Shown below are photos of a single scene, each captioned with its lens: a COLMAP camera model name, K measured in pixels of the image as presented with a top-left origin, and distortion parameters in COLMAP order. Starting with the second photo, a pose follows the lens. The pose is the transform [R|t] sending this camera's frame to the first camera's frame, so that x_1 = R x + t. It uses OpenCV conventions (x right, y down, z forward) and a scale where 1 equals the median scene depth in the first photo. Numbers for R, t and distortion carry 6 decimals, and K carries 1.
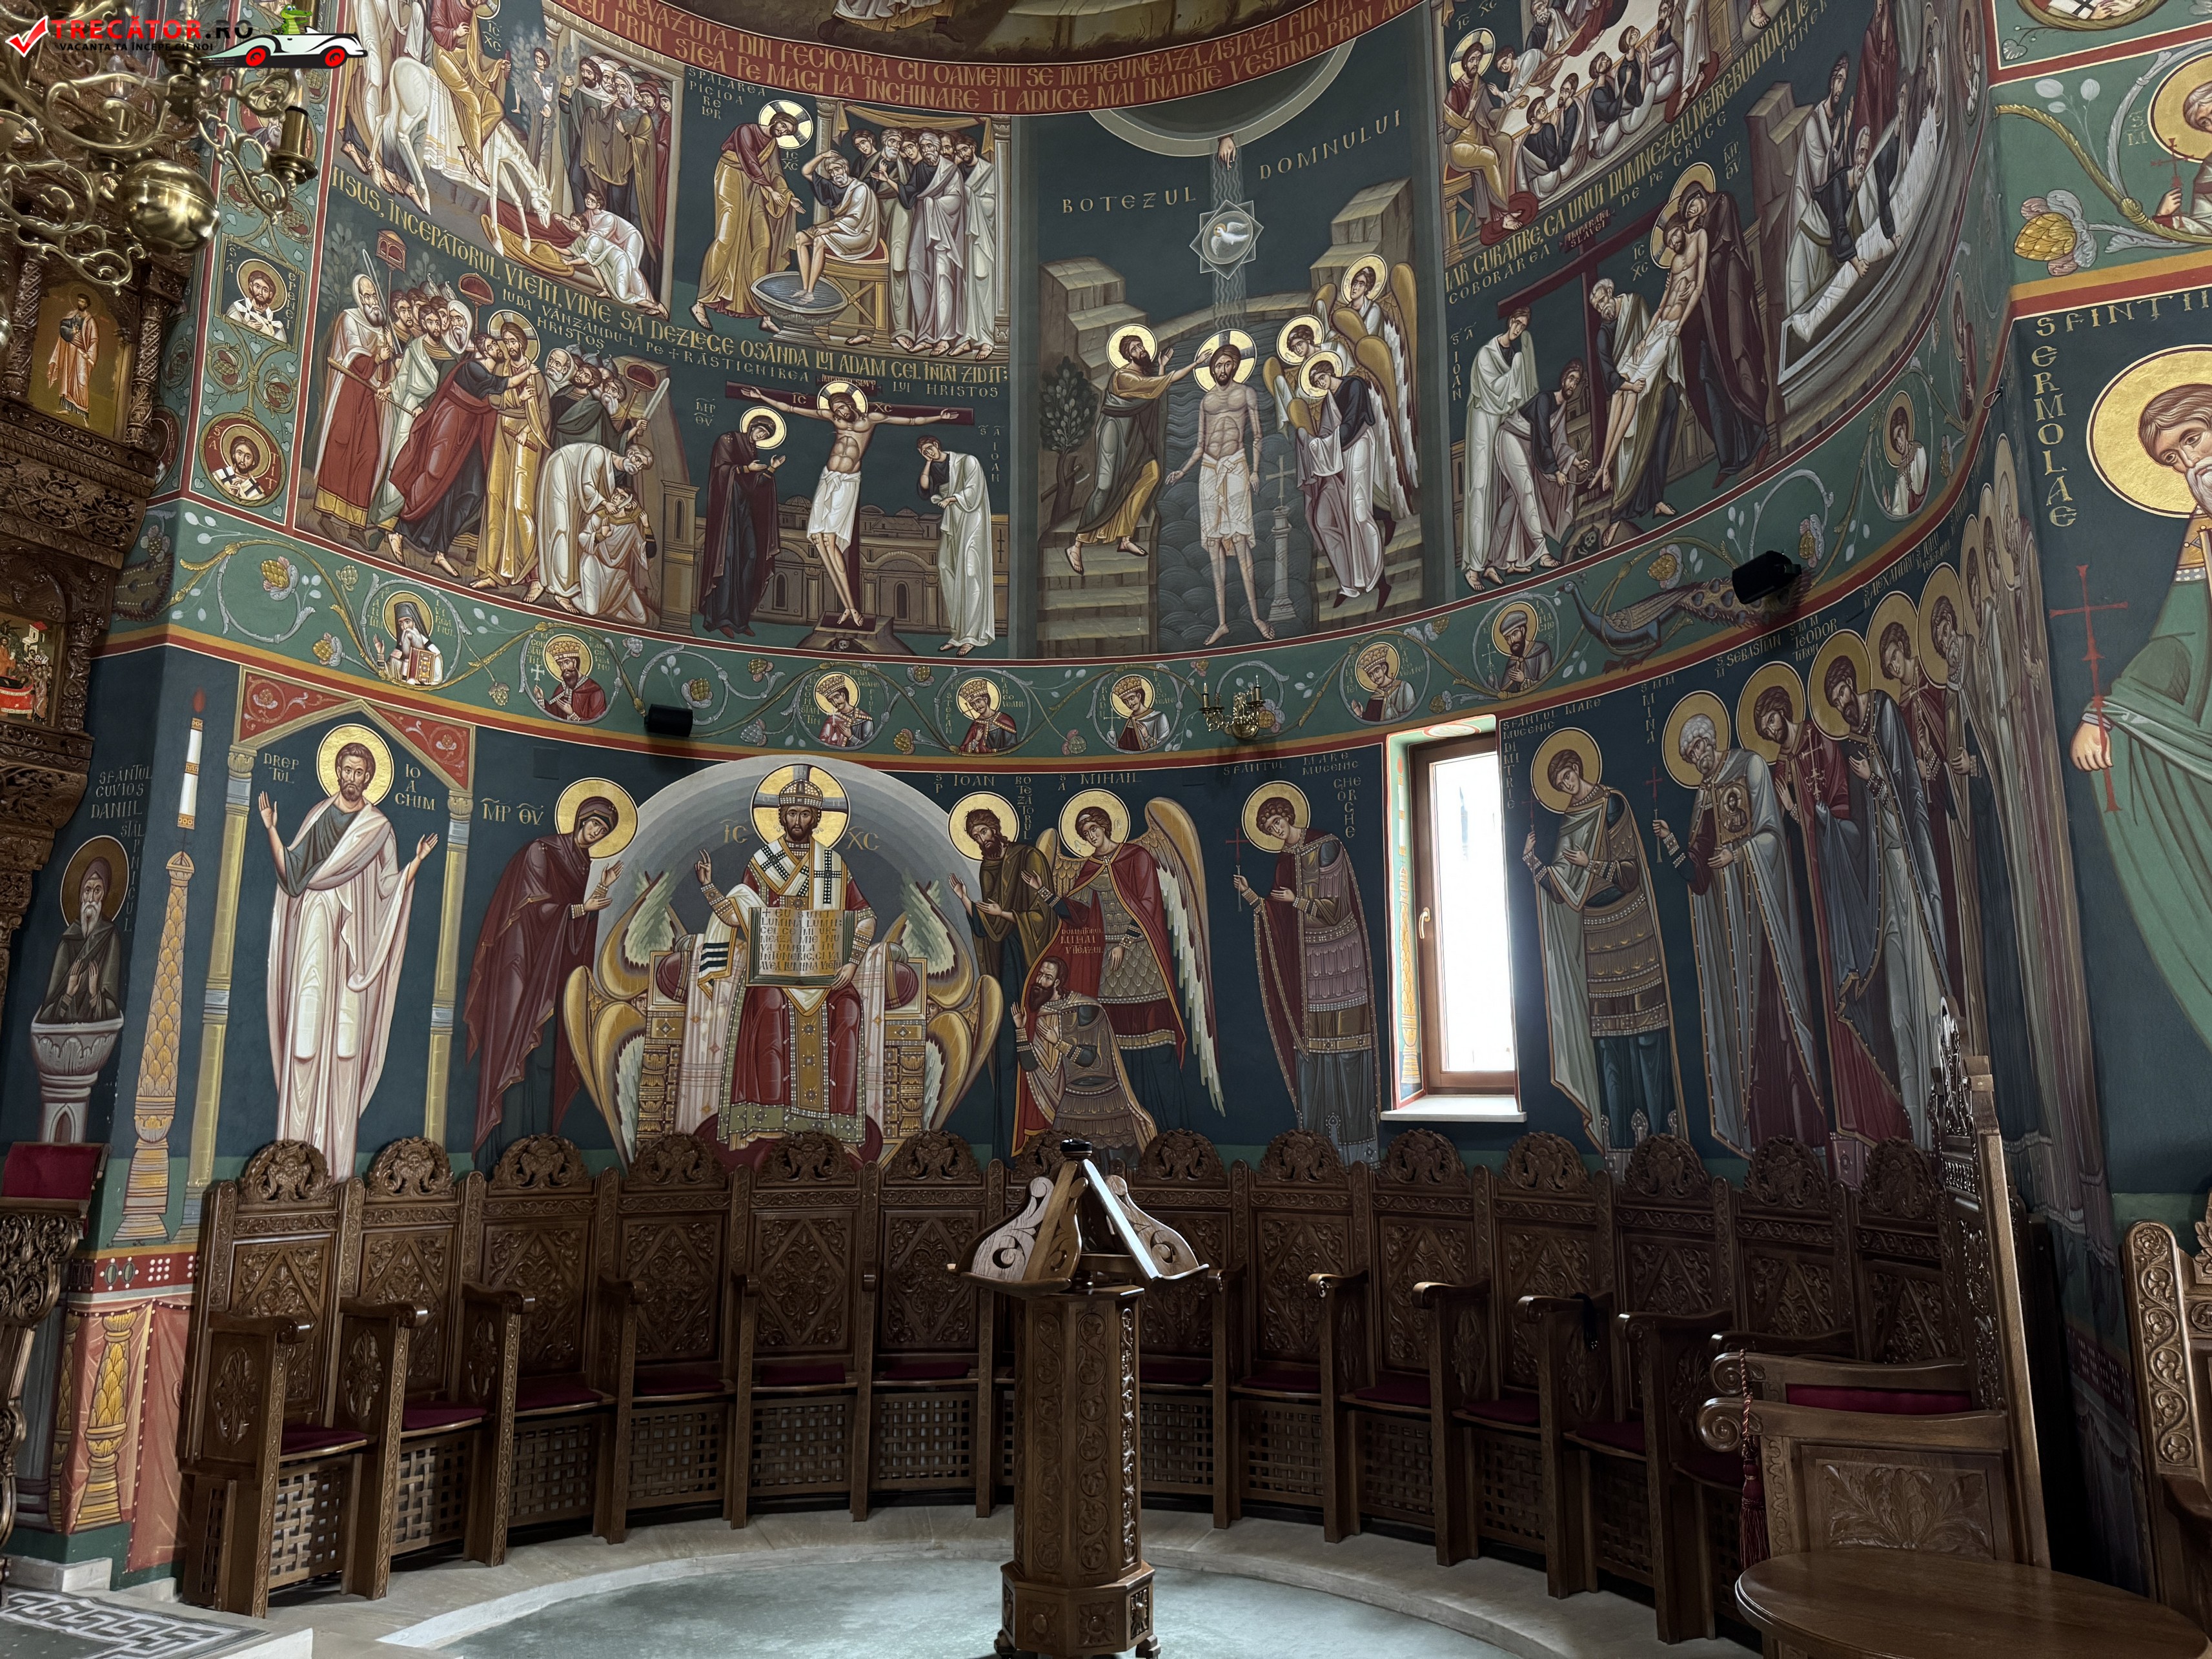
lens RADIAL K [[1555.4, 0, 1107.0], [0, 1555.4, 816.8], [0, 0, 1]] dist [0.049639, -0.063581]
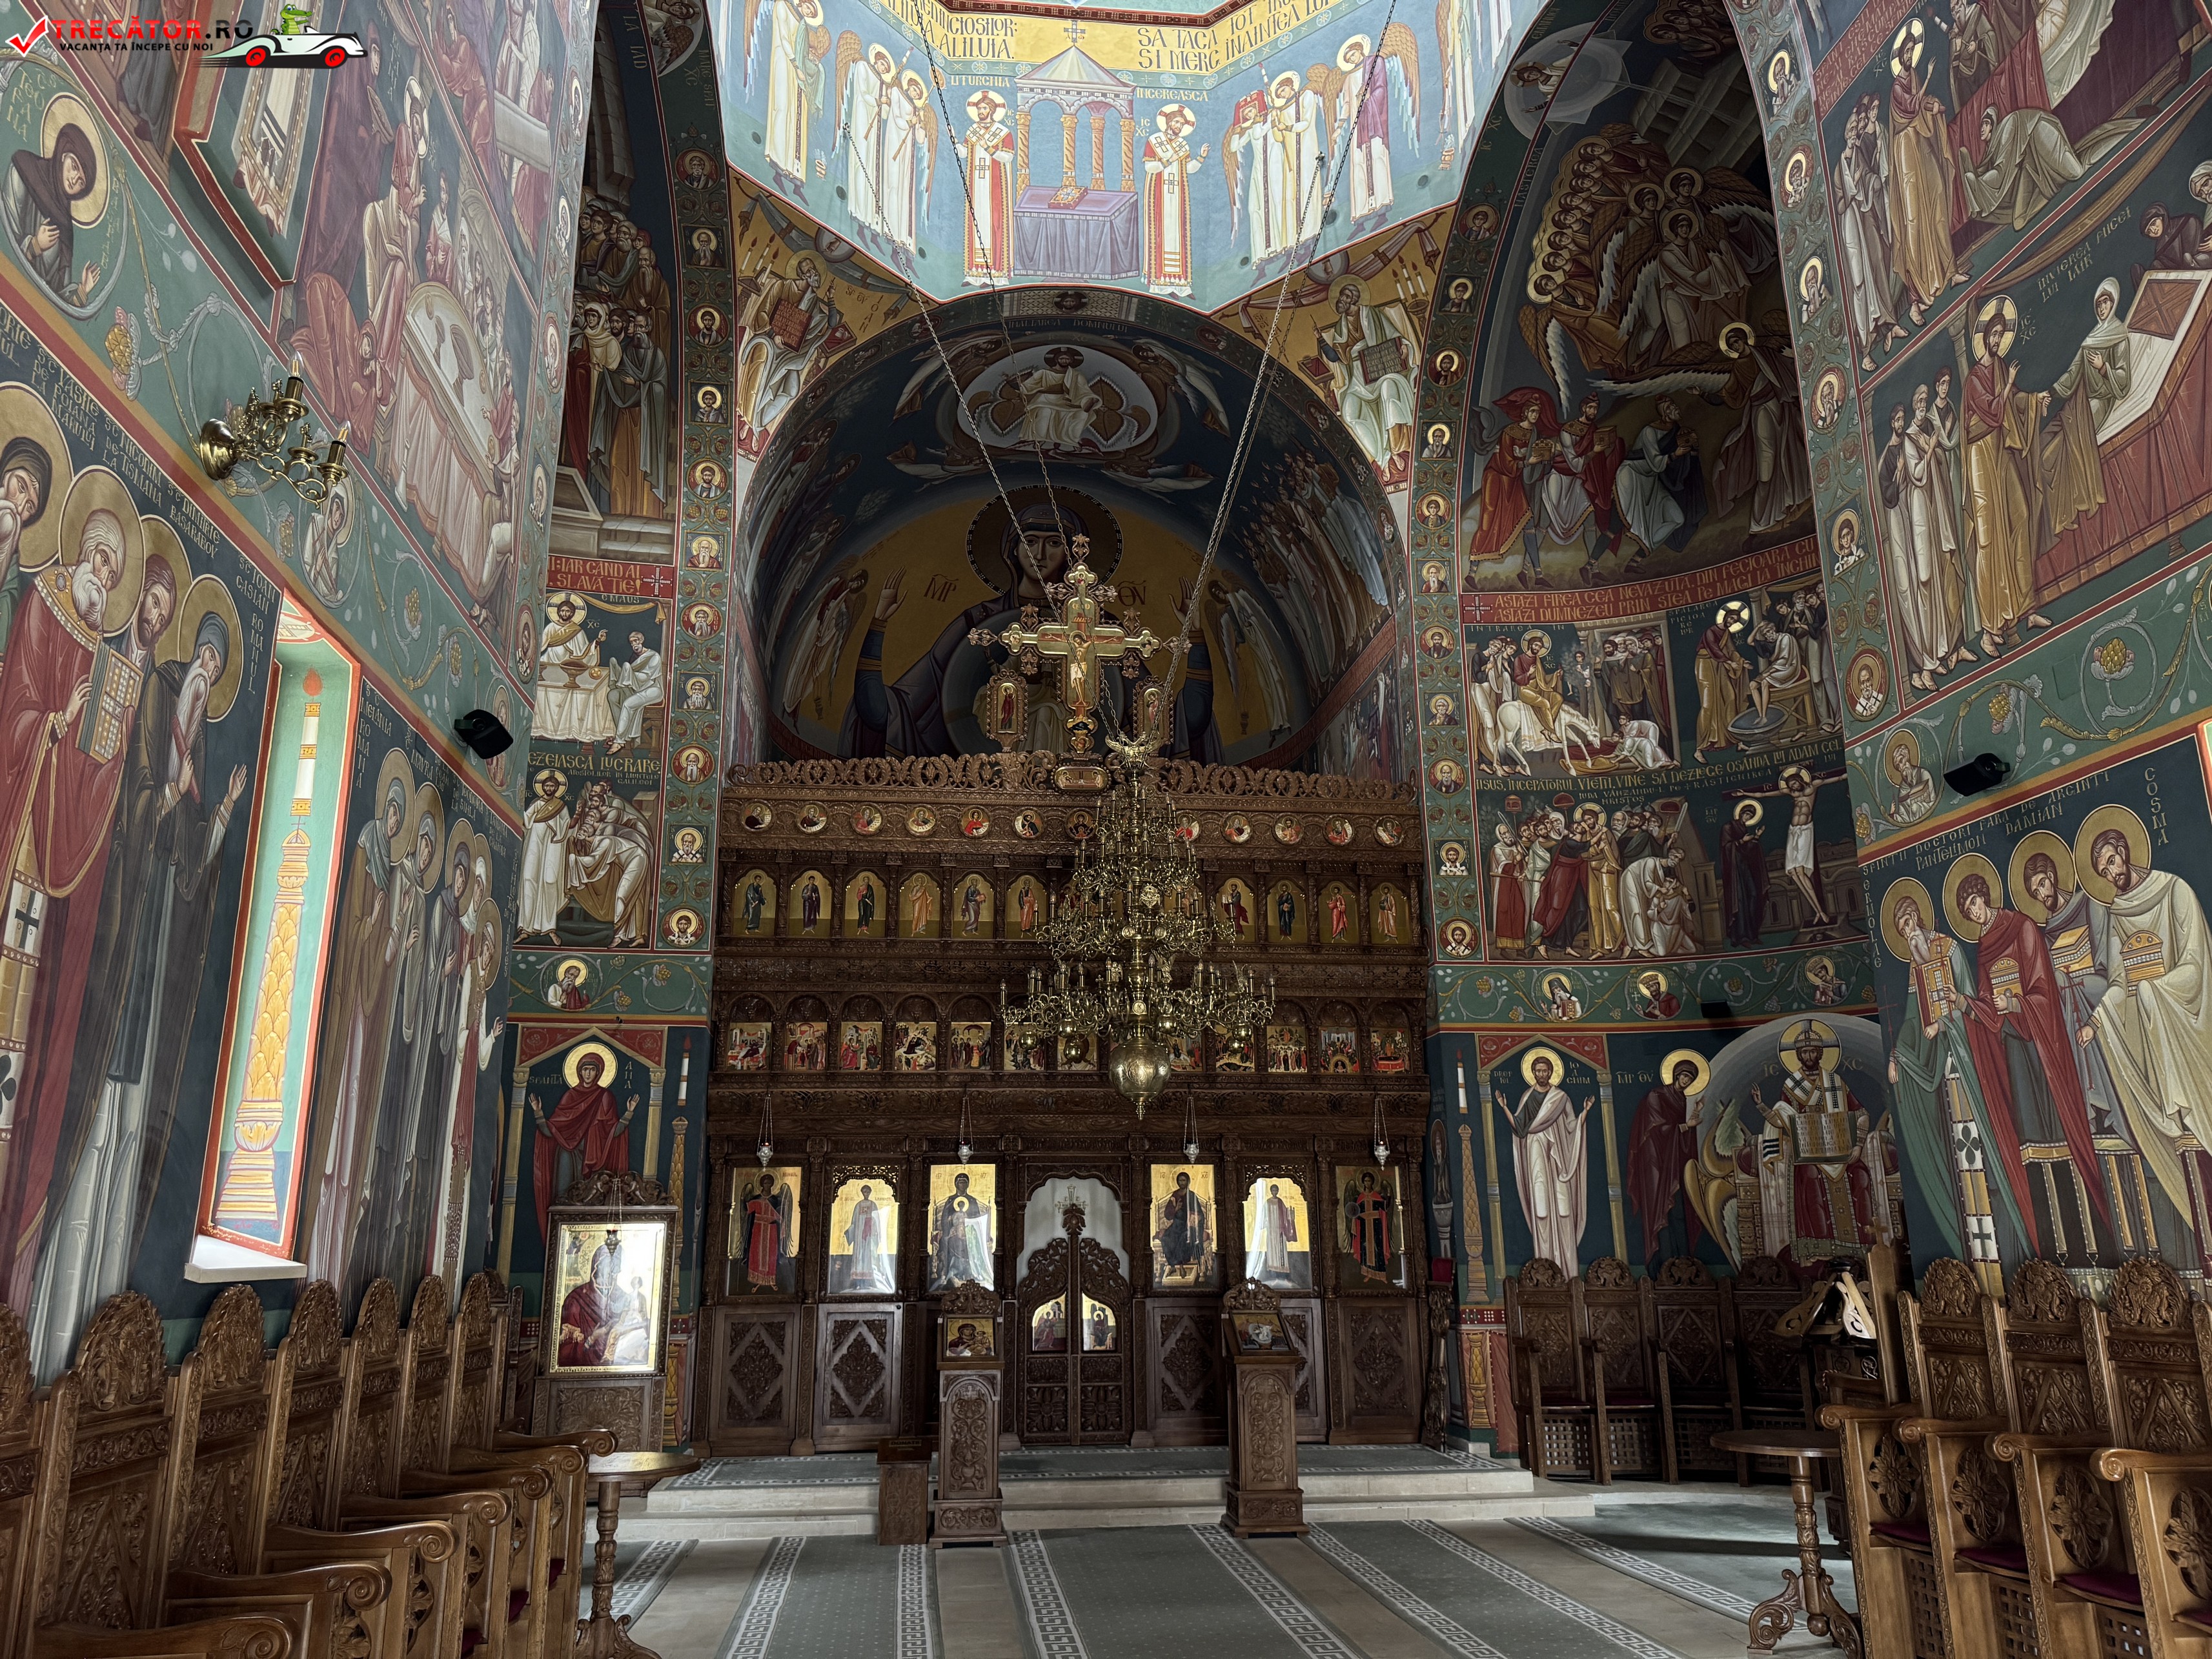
lens RADIAL K [[1555.4, 0, 1096.3], [0, 1555.4, 829.2], [0, 0, 1]] dist [0.049639, -0.063581]
pose [[0.510416, -0.226031, -0.829690, 0.885229], [0.165723, 0.972606, -0.163014, -0.091029], [0.843807, -0.054294, 0.533892, -0.495510]]
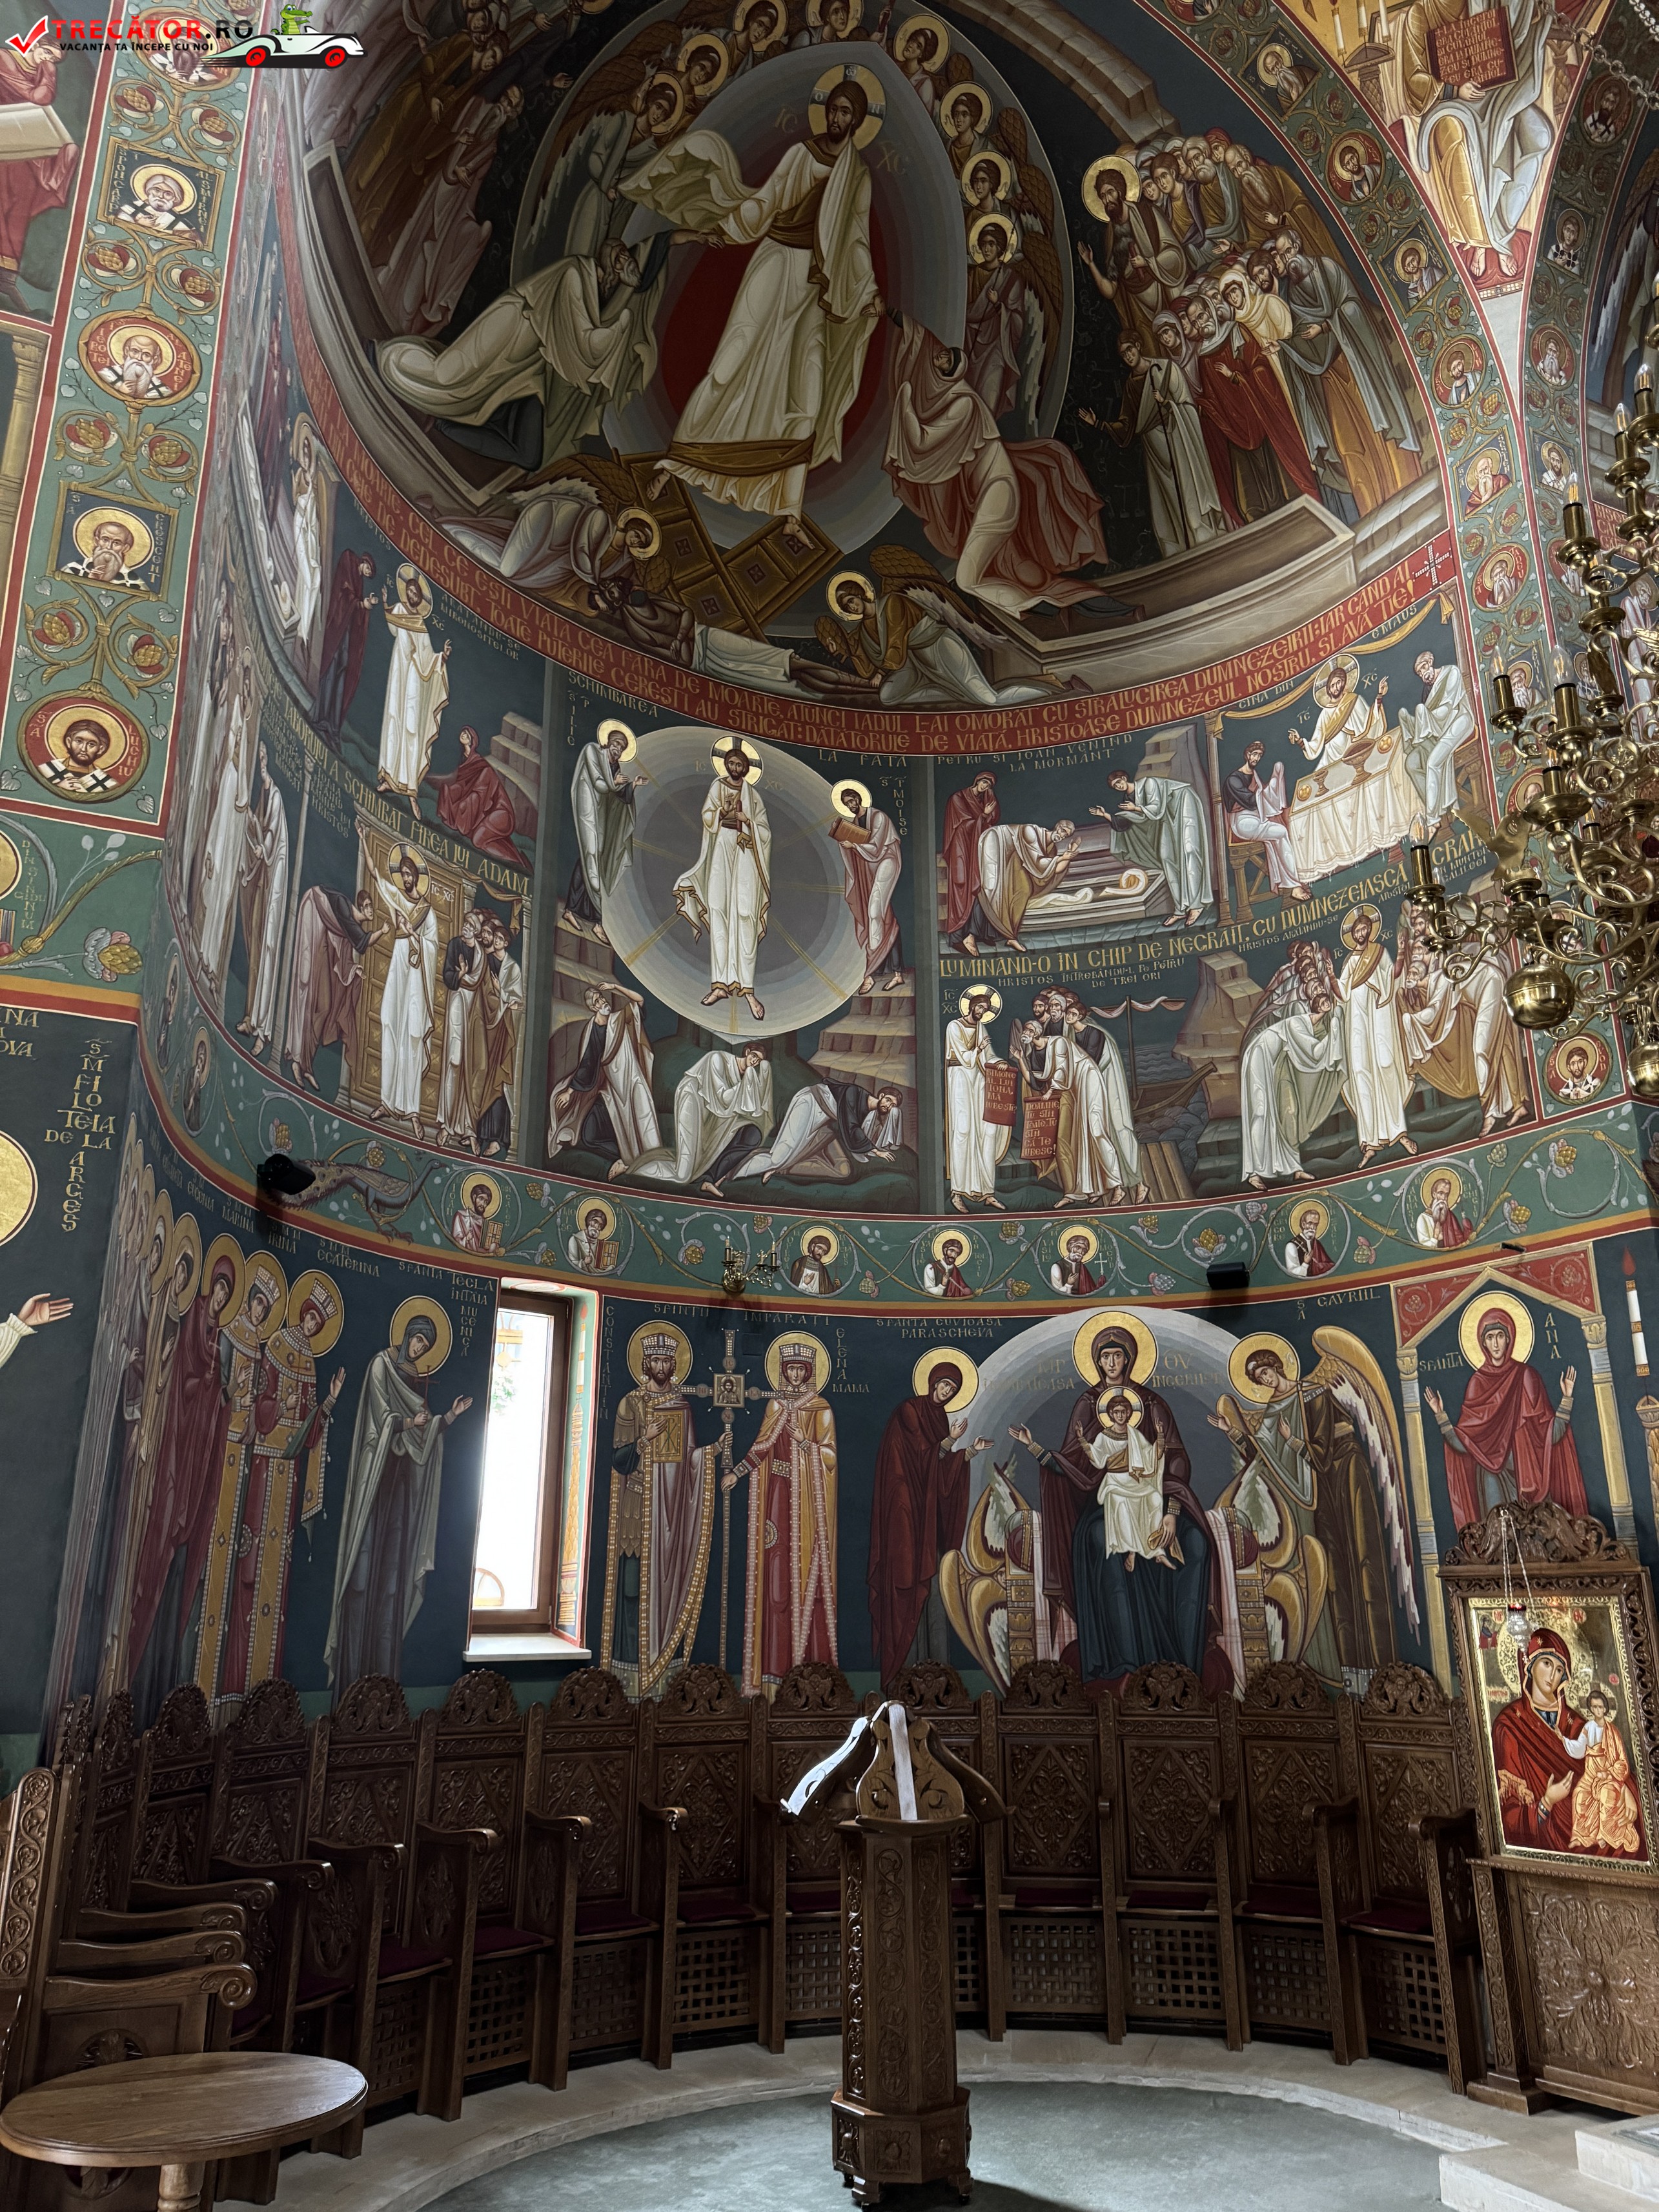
lens RADIAL K [[1555.4, 0, 831.0], [0, 1555.4, 1118.7], [0, 0, 1]] dist [0.049639, -0.063581]
pose [[-0.659815, -0.231717, -0.714808, 0.181961], [0.138281, 0.897578, -0.418607, 0.037441], [0.738595, -0.375048, -0.560194, 0.247556]]
